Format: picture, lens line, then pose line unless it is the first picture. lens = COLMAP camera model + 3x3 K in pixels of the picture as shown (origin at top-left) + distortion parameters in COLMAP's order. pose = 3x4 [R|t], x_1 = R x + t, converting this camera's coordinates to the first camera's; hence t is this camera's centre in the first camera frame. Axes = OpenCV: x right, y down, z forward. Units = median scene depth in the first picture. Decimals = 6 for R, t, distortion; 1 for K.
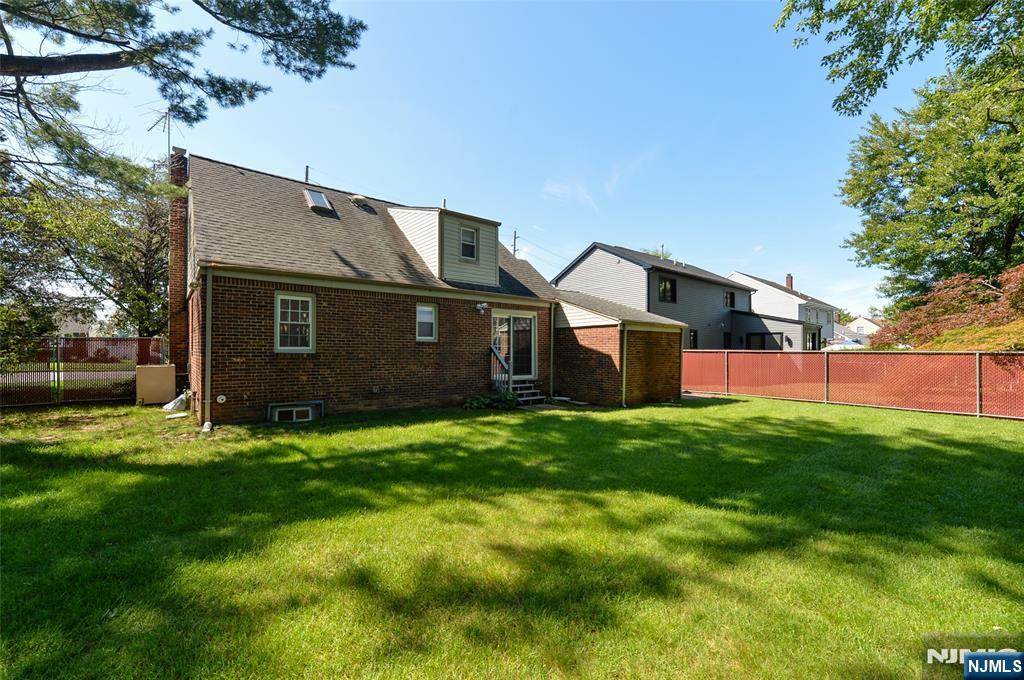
lens RADIAL K [[417.0, 0, 510.7], [0, 417.0, 346.4], [0, 0, 1]] dist [-0.002376, 0.000091]
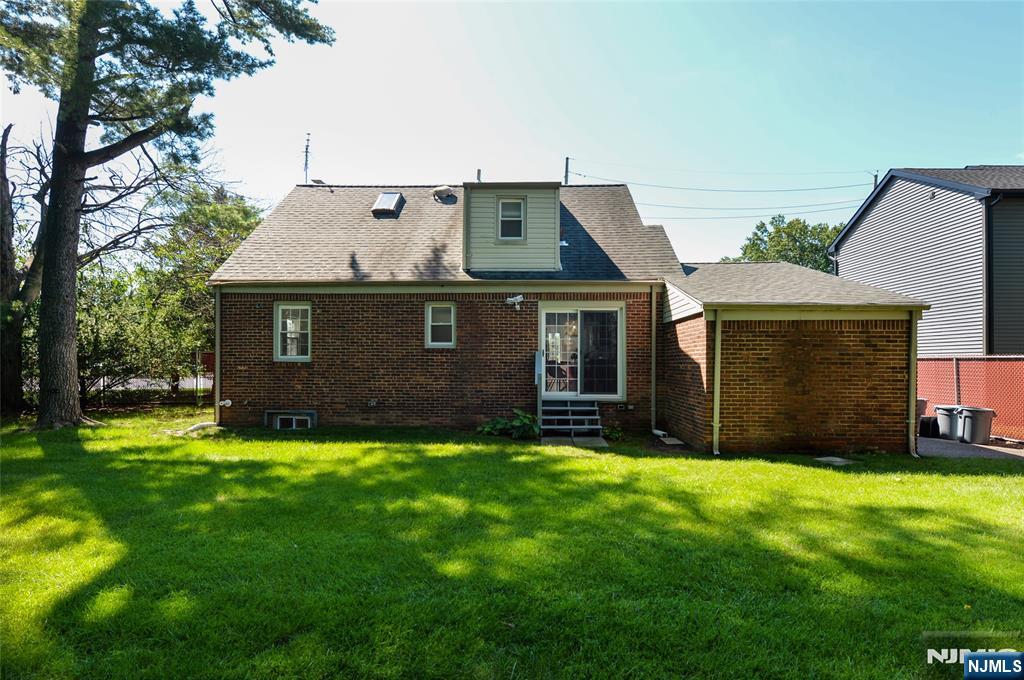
lens RADIAL K [[514.3, 0, 523.1], [0, 514.3, 360.9], [0, 0, 1]] dist [-0.005695, -0.001542]
pose [[0.777203, -0.006034, -0.629221, 0.535201], [0.009537, 0.999952, 0.002190, 0.012187], [0.629178, -0.007703, 0.777223, 0.293501]]
